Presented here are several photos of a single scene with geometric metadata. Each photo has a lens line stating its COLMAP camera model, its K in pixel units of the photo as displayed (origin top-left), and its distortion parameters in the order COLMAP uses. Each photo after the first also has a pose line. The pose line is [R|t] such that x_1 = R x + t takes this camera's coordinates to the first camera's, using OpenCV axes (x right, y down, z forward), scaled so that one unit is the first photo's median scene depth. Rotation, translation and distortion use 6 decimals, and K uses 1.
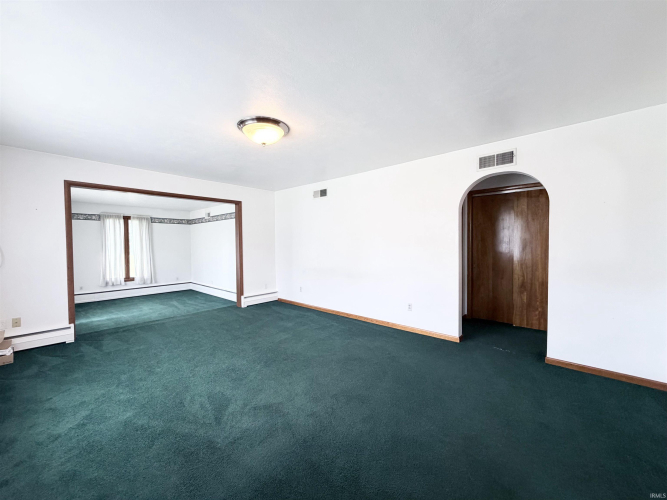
lens RADIAL K [[265.0, 0, 332.7], [0, 265.0, 250.5], [0, 0, 1]] dist [-0.002289, -0.000201]
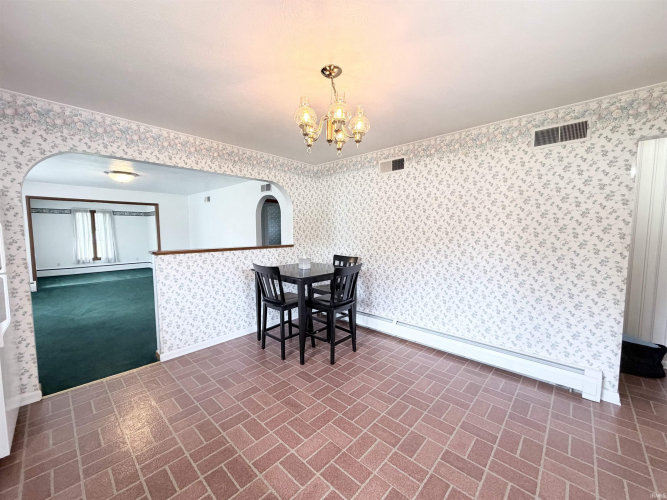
lens RADIAL K [[265.0, 0, 331.4], [0, 265.0, 251.1], [0, 0, 1]] dist [-0.002289, -0.000201]
pose [[0.999858, 0.009267, -0.014073, 0.411551], [-0.008508, 0.998553, 0.053092, -0.008641], [0.014544, -0.052964, 0.998490, -0.288645]]
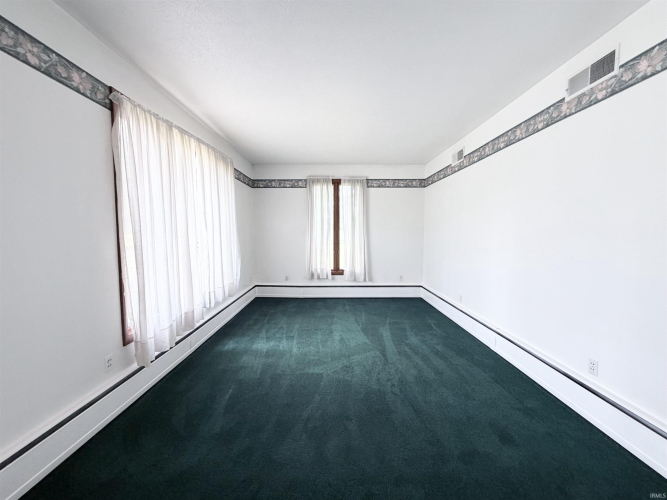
lens RADIAL K [[265.0, 0, 328.2], [0, 265.0, 251.9], [0, 0, 1]] dist [-0.002289, -0.000201]
pose [[0.654549, 0.050068, -0.754360, -0.267901], [-0.019551, 0.998592, 0.049315, 0.023026], [0.755767, -0.017531, 0.654606, 0.532170]]
